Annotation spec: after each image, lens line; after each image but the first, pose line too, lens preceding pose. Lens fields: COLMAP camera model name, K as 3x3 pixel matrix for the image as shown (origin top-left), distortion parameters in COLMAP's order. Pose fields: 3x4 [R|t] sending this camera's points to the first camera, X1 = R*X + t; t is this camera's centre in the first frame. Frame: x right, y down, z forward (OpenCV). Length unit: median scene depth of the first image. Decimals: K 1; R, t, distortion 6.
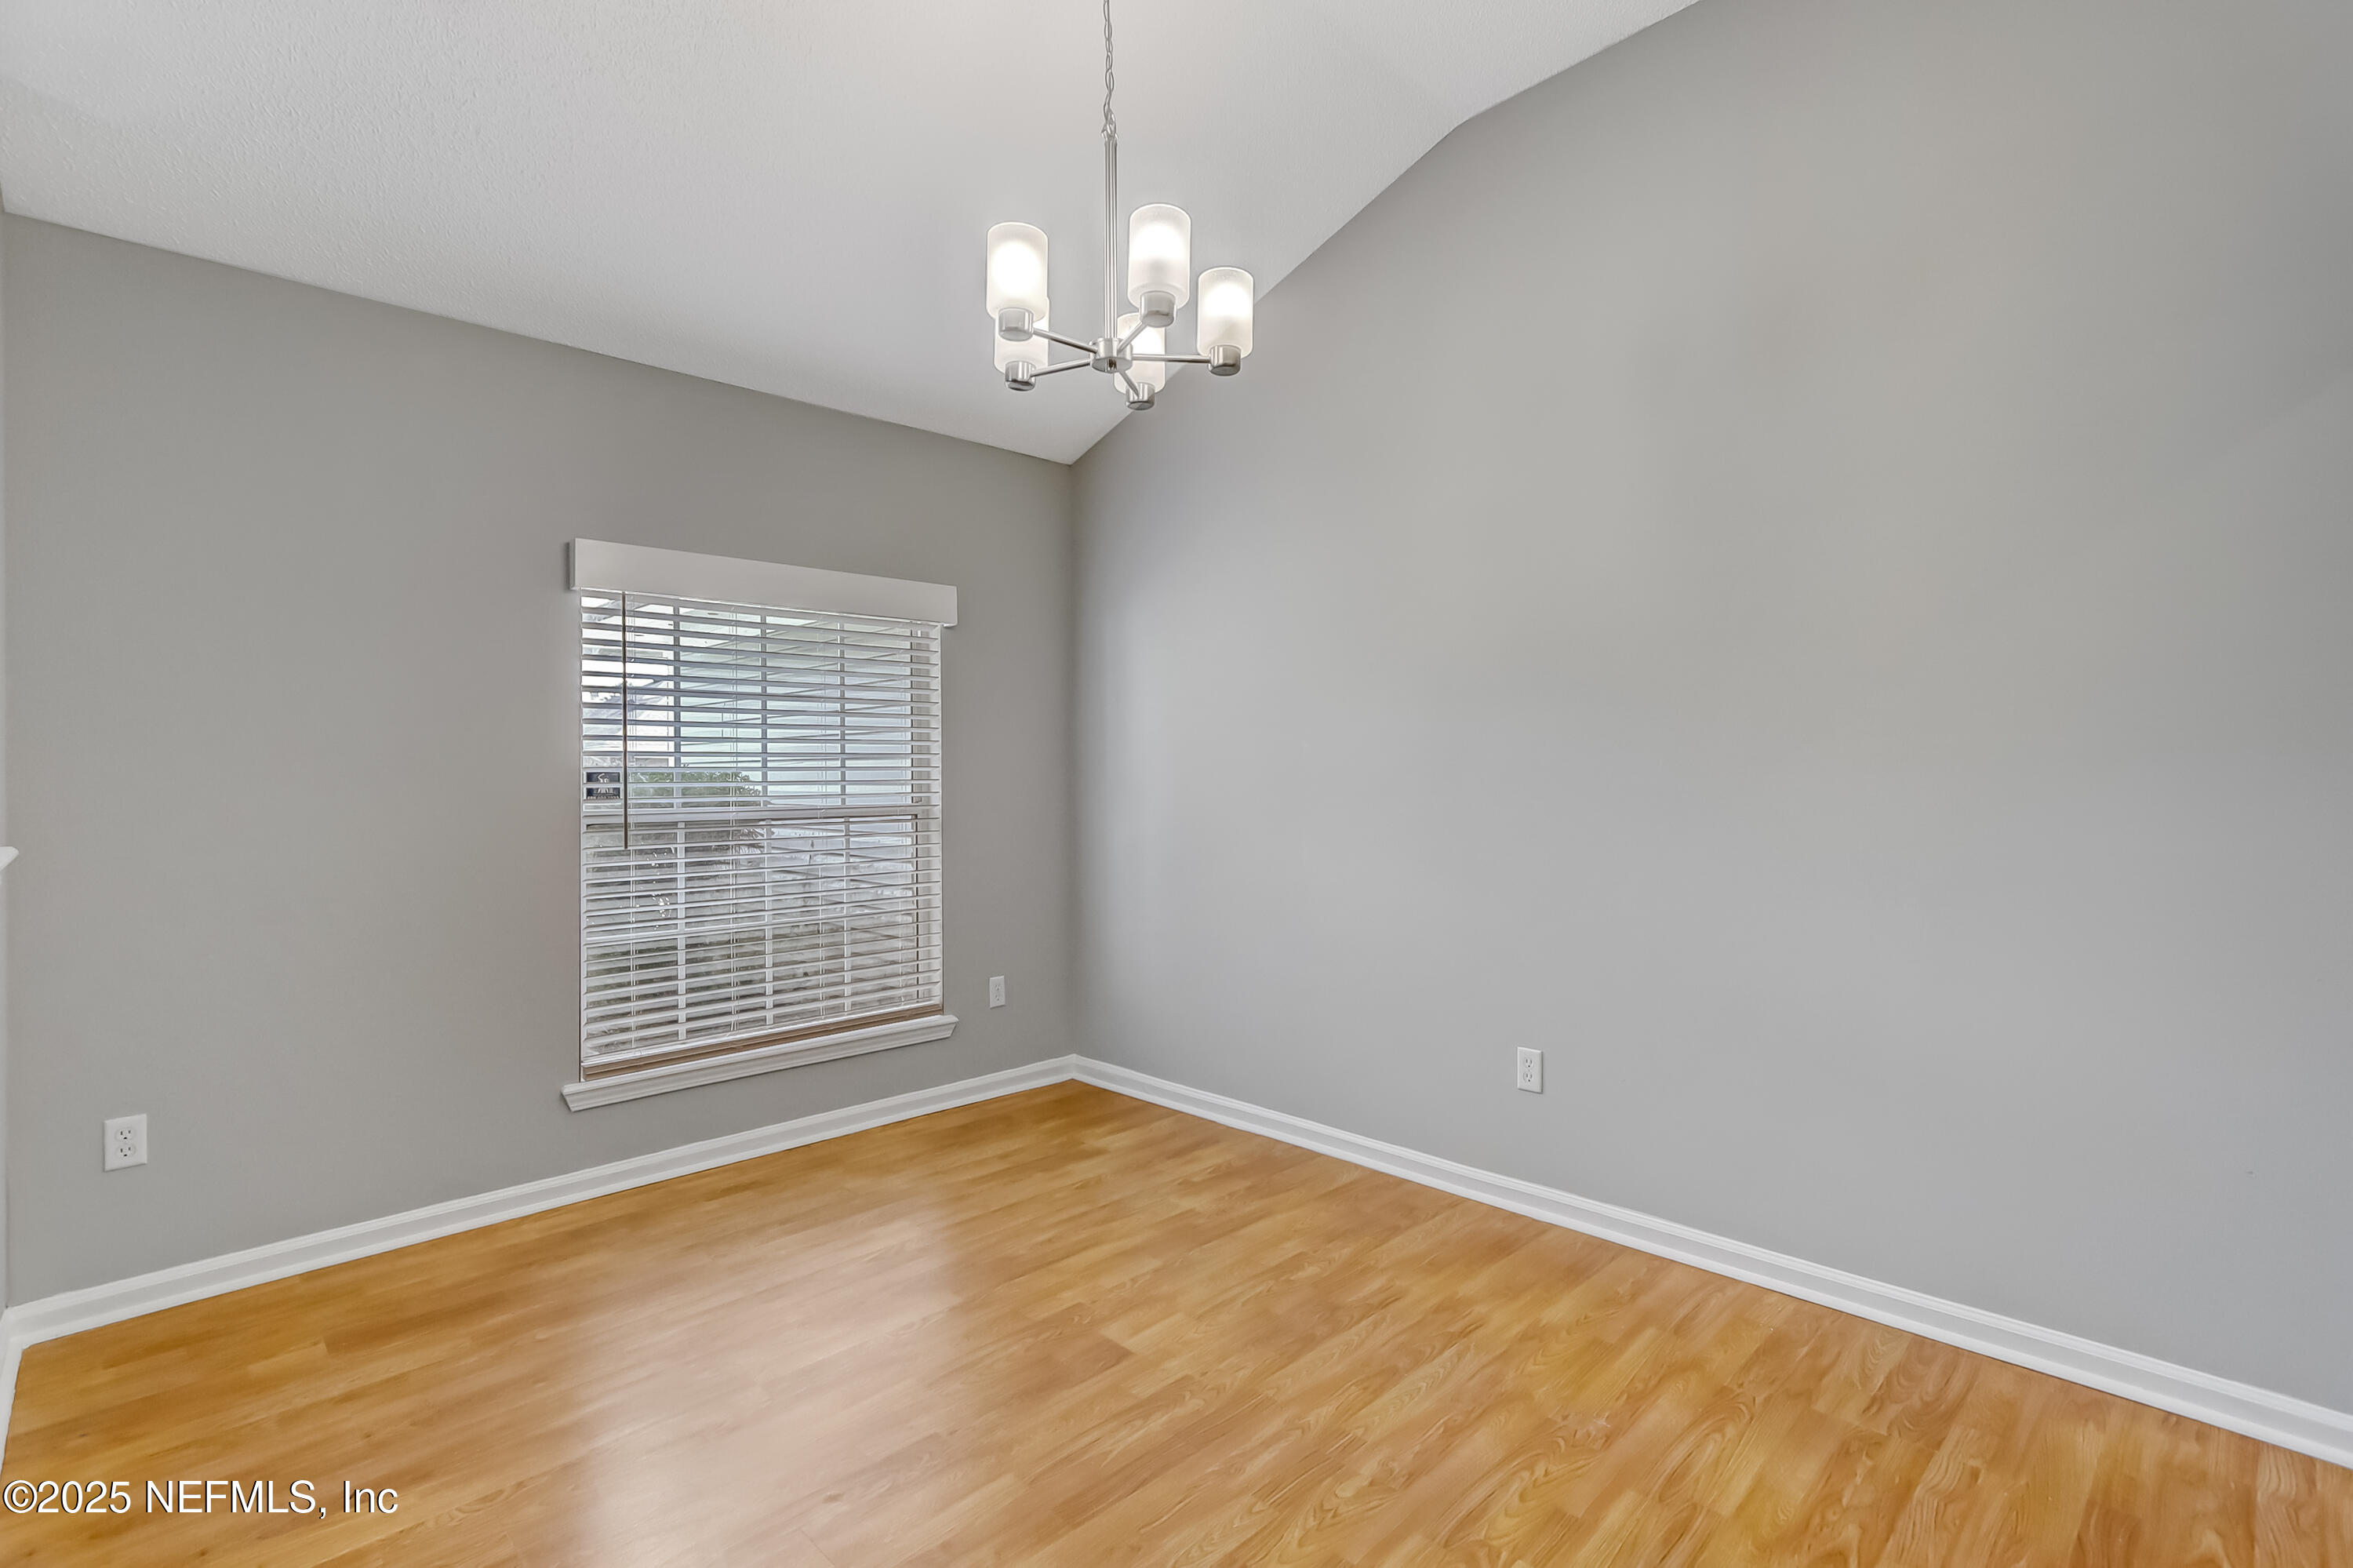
lens RADIAL K [[1157.6, 0, 1184.0], [0, 1157.6, 784.9], [0, 0, 1]] dist [0.010729, 0.001746]
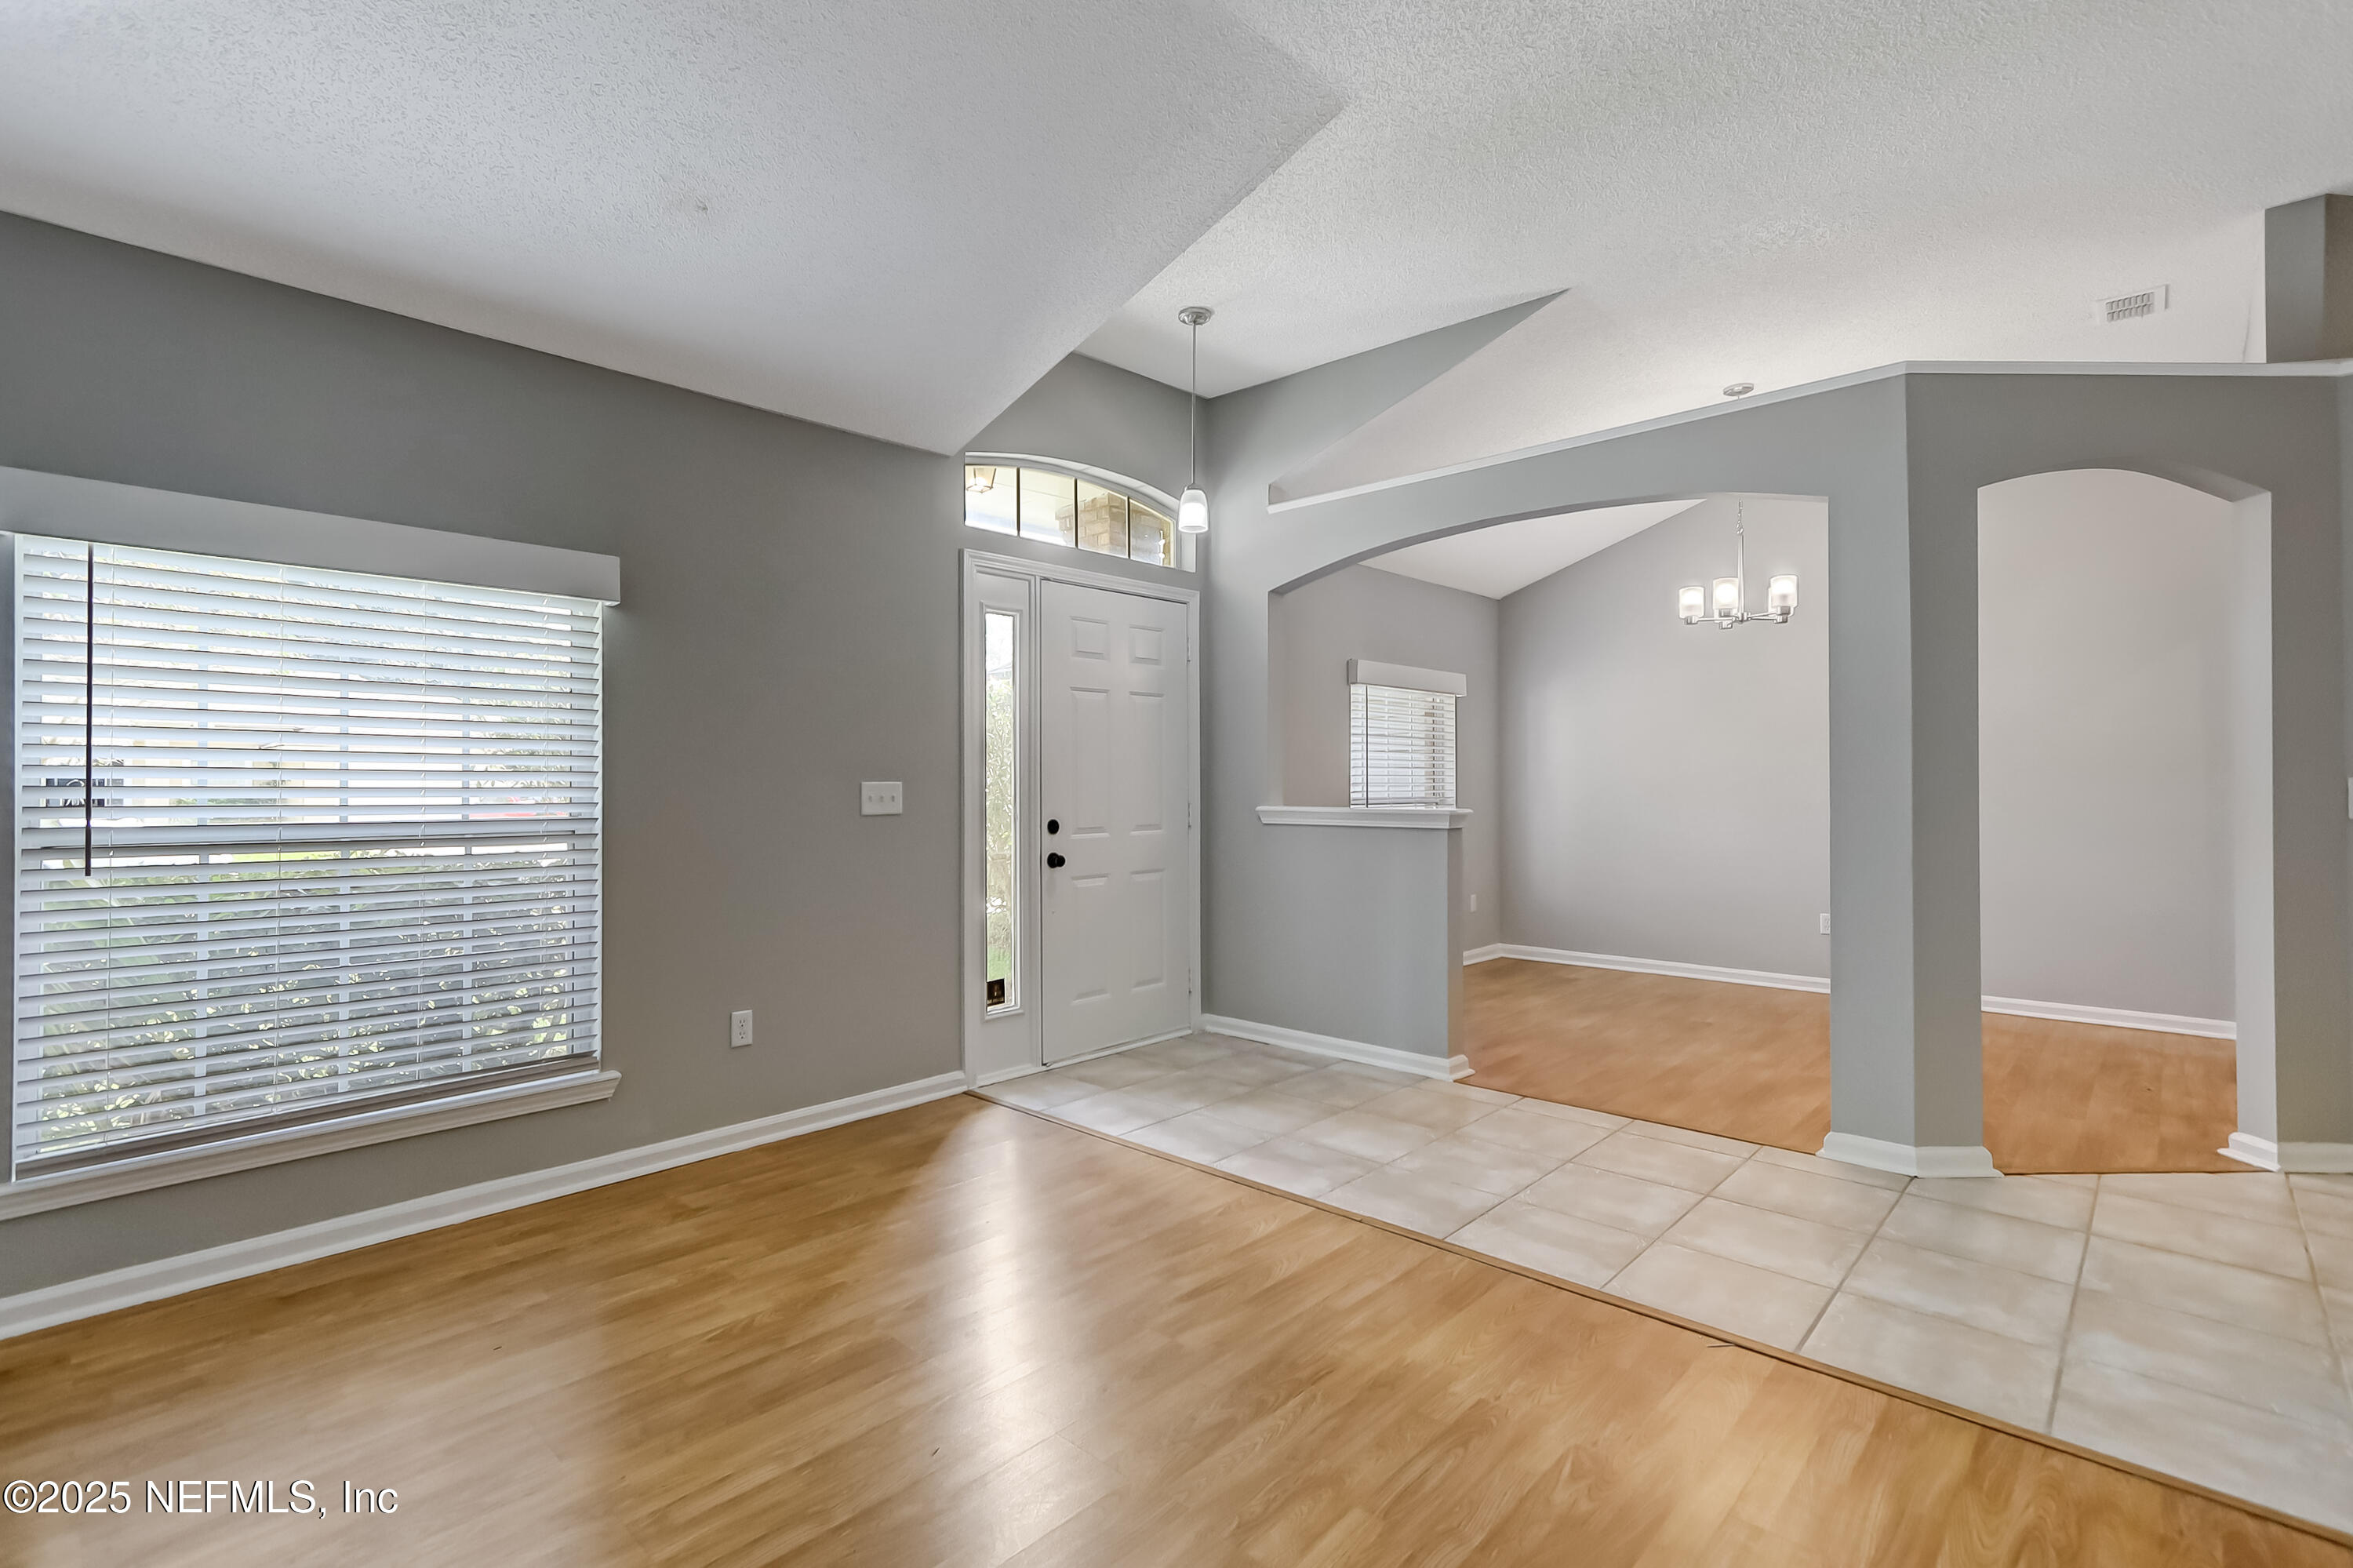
lens RADIAL K [[1080.3, 0, 1214.8], [0, 1080.3, 763.1], [0, 0, 1]] dist [0.003835, 0.000833]
pose [[0.998719, 0.007585, 0.050028, -0.629917], [-0.006197, 0.999593, -0.027847, 0.014300], [-0.050219, 0.027501, 0.998360, -0.619899]]
